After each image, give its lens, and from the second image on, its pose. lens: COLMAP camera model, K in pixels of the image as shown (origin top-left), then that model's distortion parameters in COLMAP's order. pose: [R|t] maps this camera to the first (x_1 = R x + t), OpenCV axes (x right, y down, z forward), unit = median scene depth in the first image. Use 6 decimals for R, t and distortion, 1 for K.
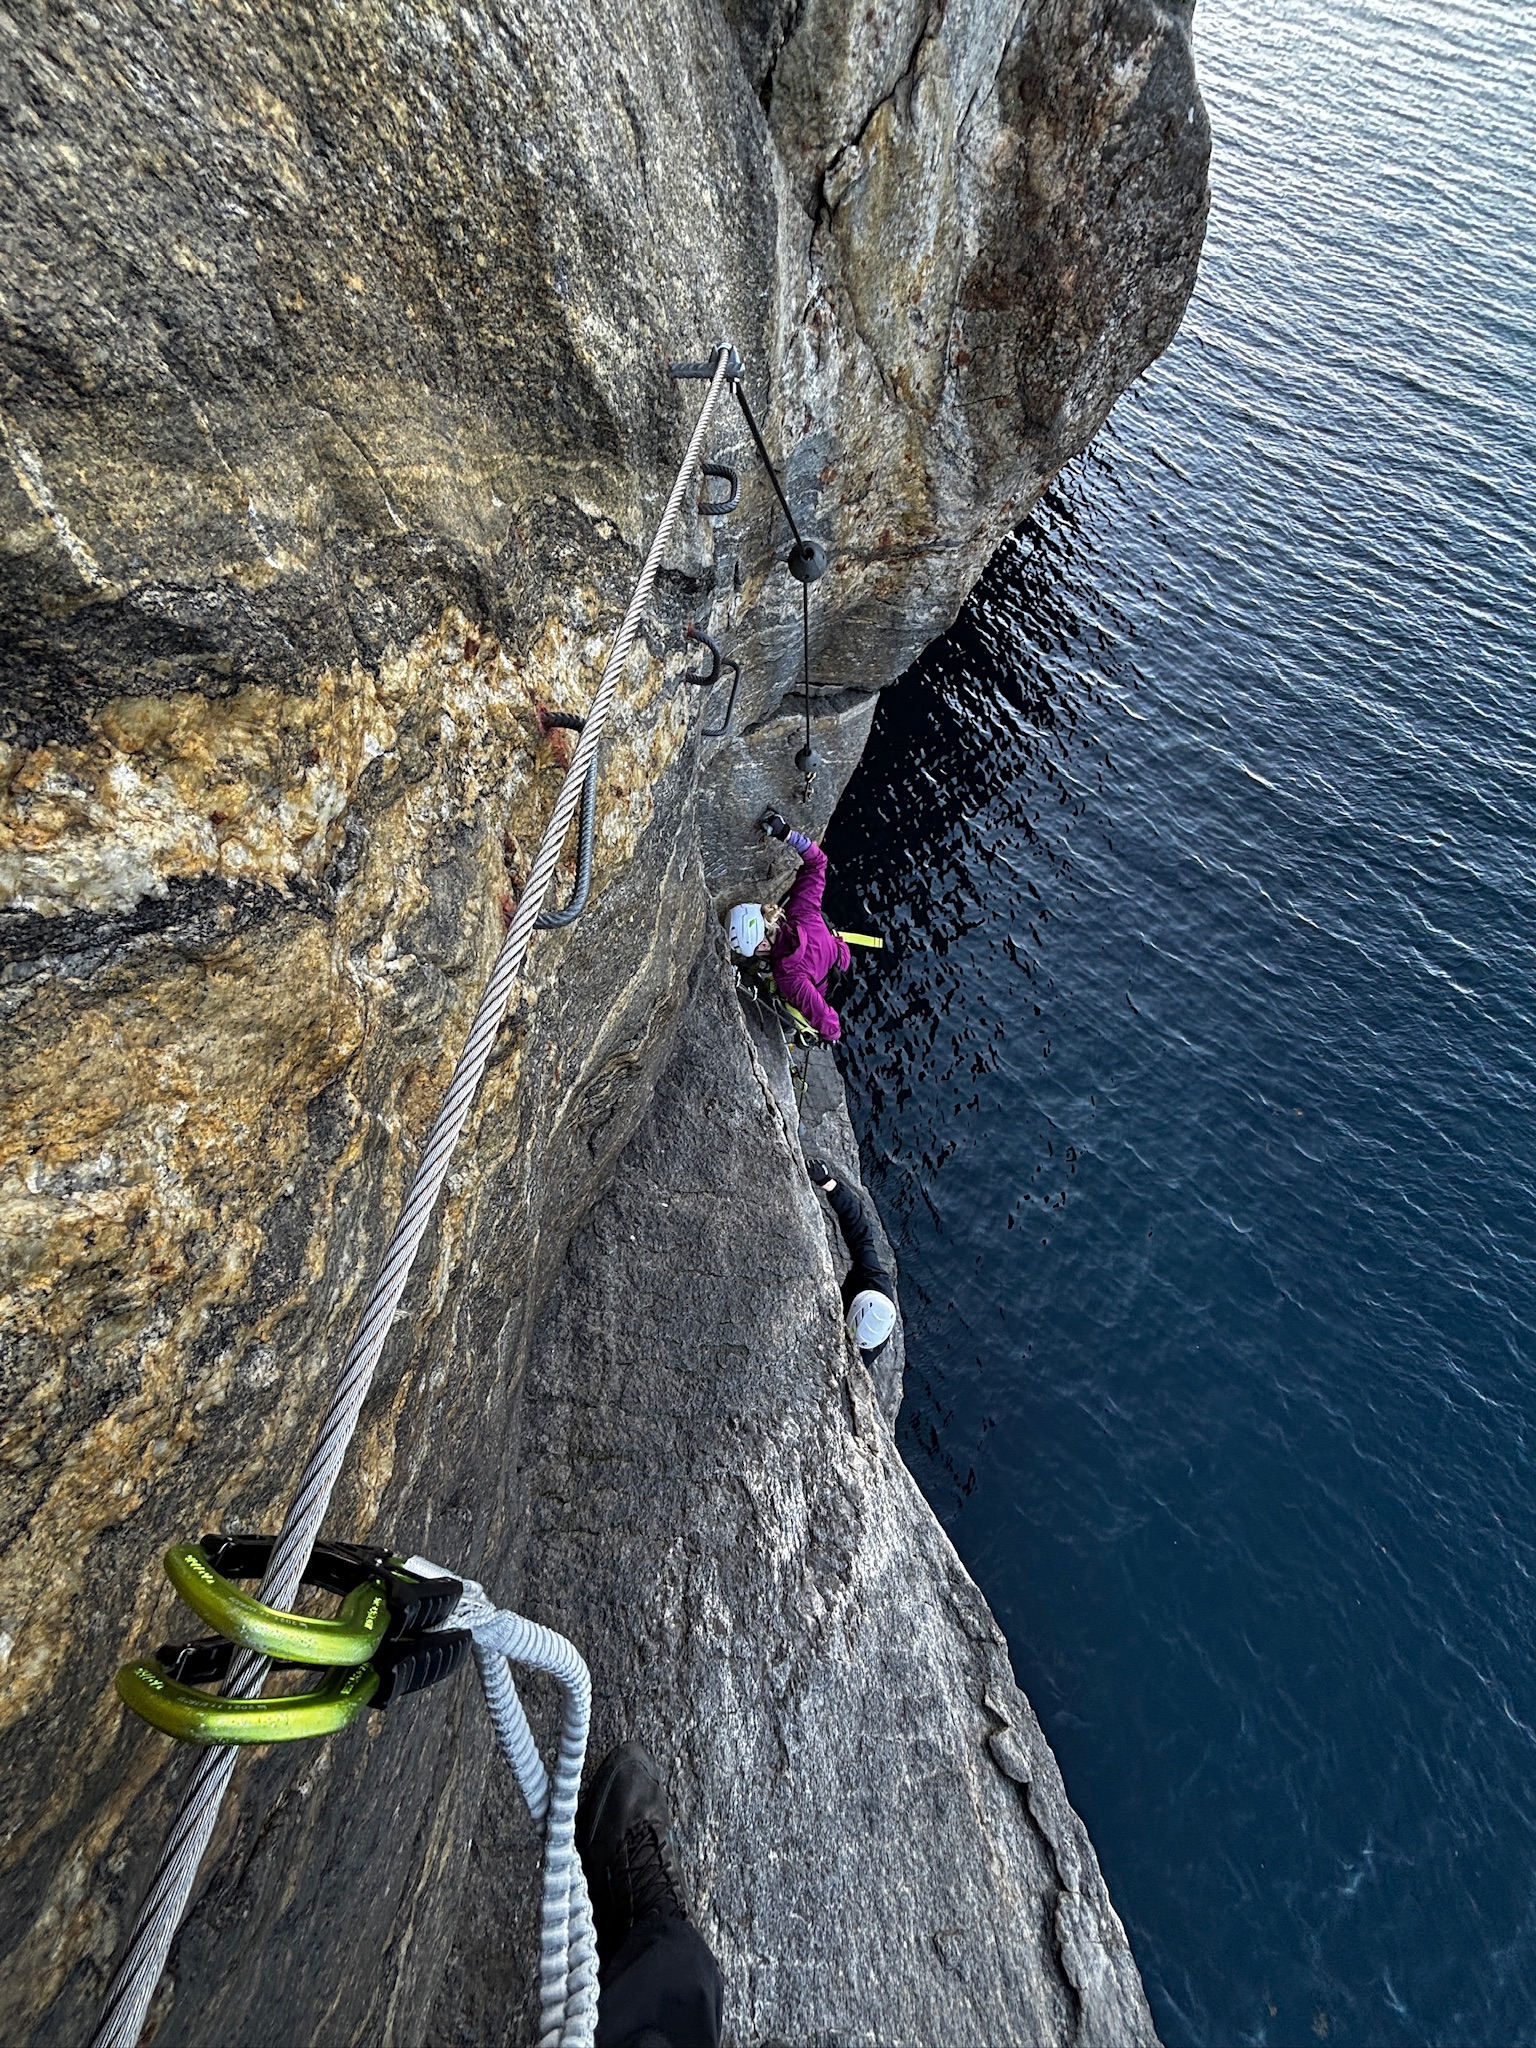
lens RADIAL K [[814.6, 0, 768.9], [0, 814.6, 1011.5], [0, 0, 1]] dist [-0.002052, -0.000129]
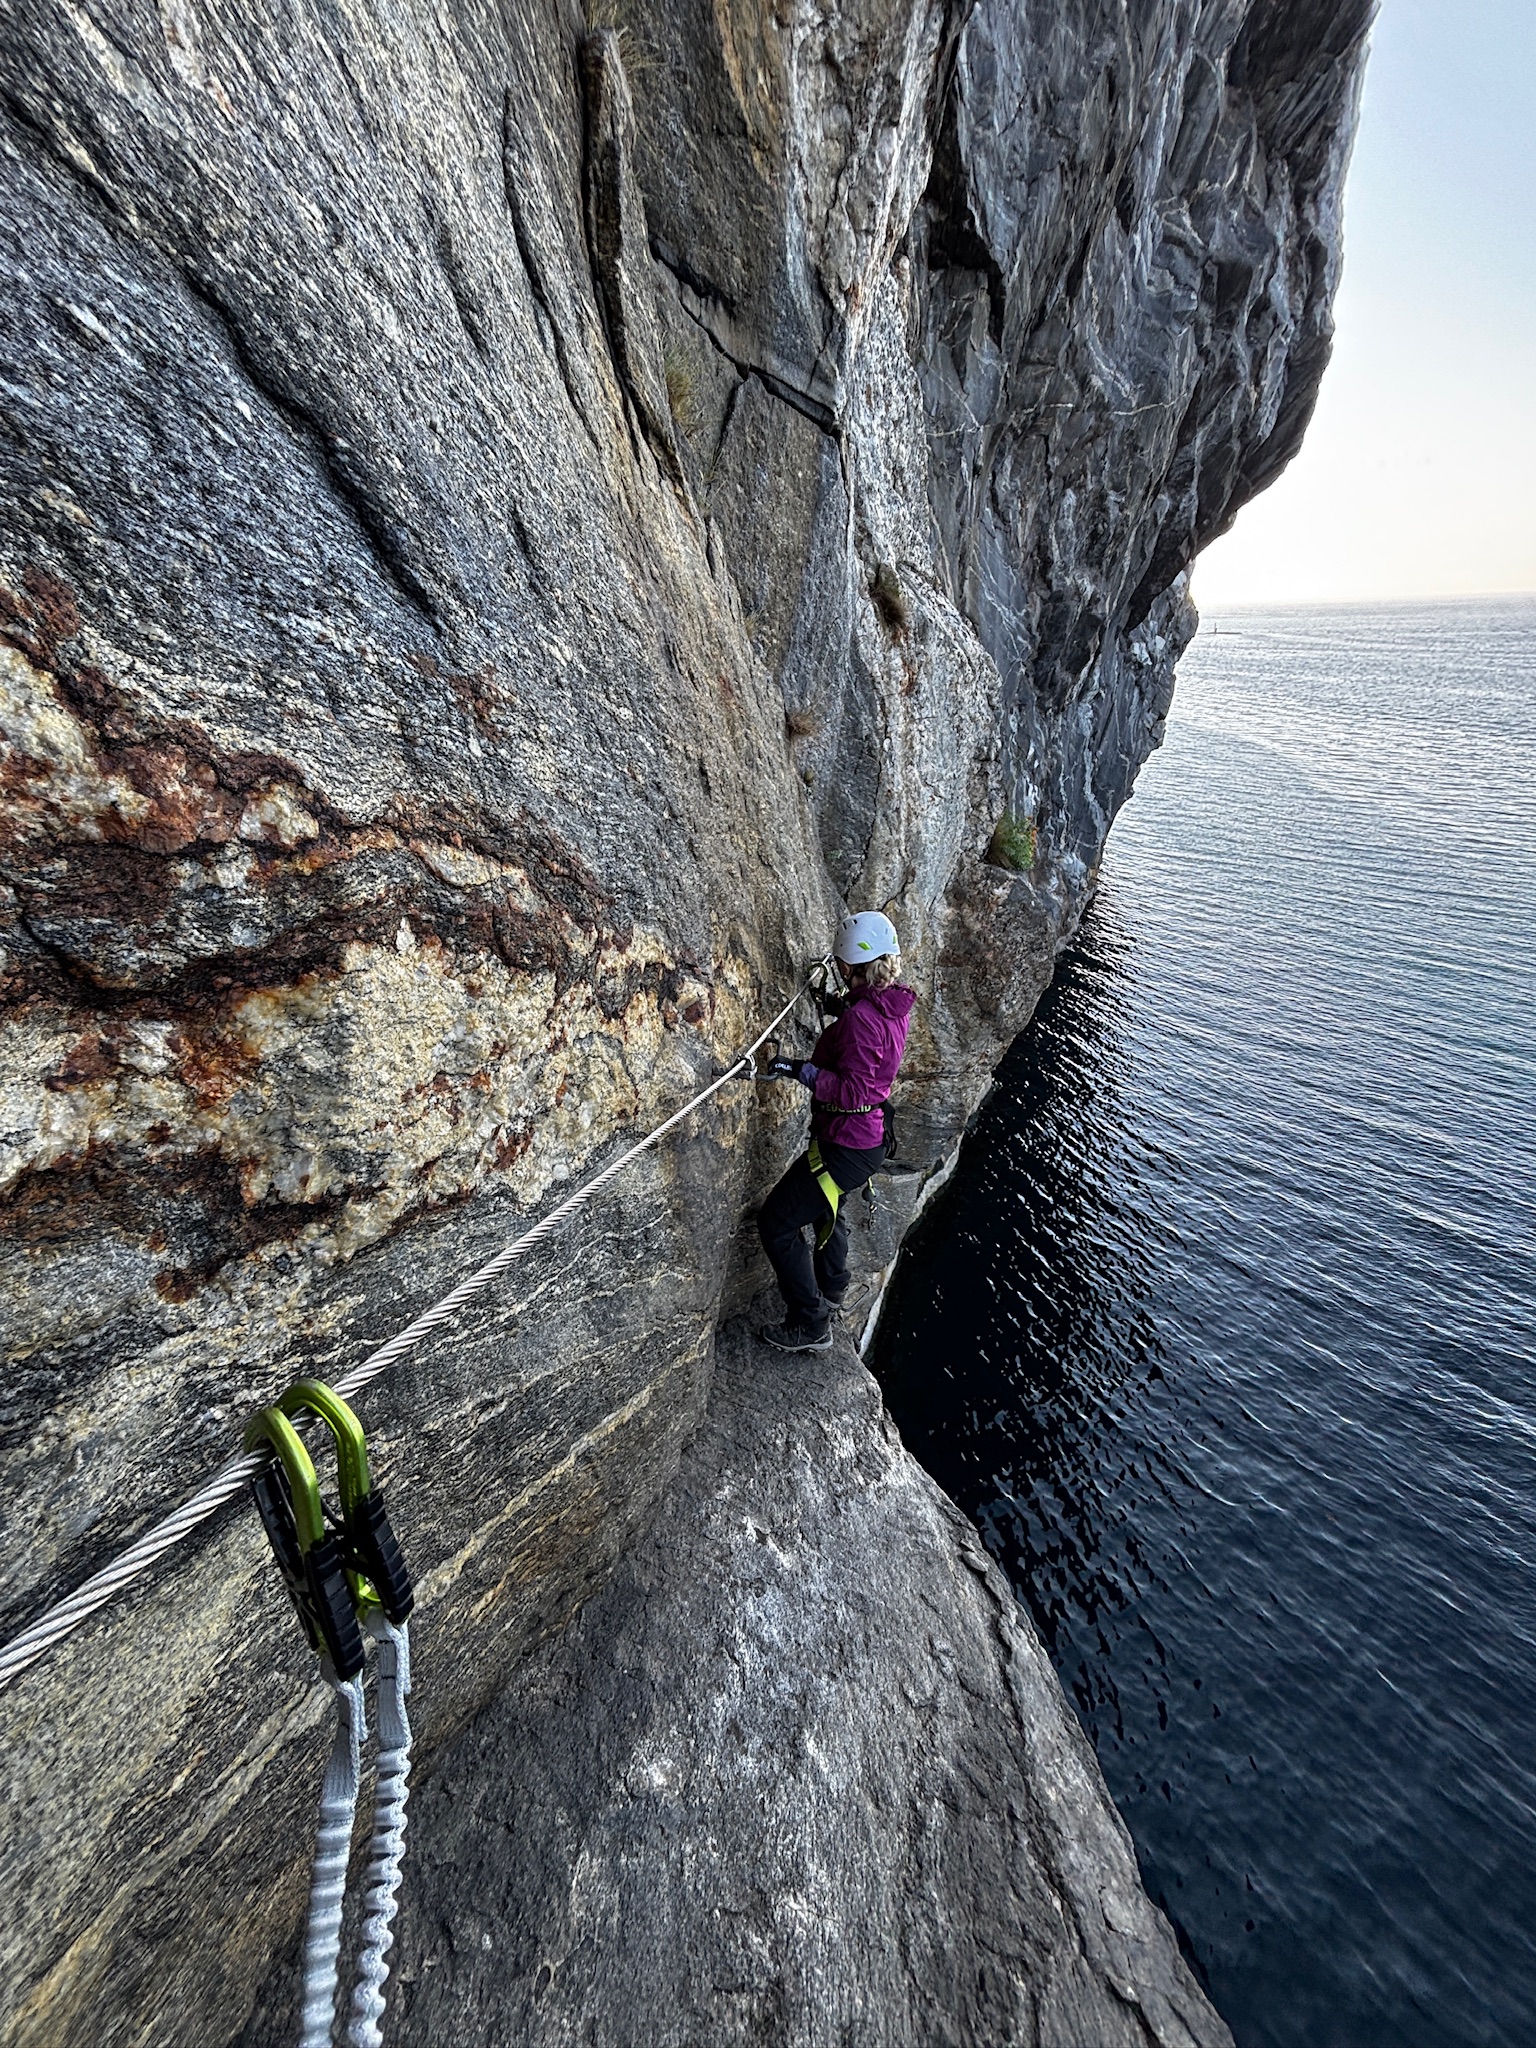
lens RADIAL K [[814.6, 0, 770.1], [0, 814.6, 1030.5], [0, 0, 1]] dist [-0.002052, -0.000129]
pose [[0.994635, 0.011925, -0.102760, 0.031958], [-0.074452, 0.772179, -0.631028, 0.991420], [0.071824, 0.635293, 0.768924, -0.865378]]
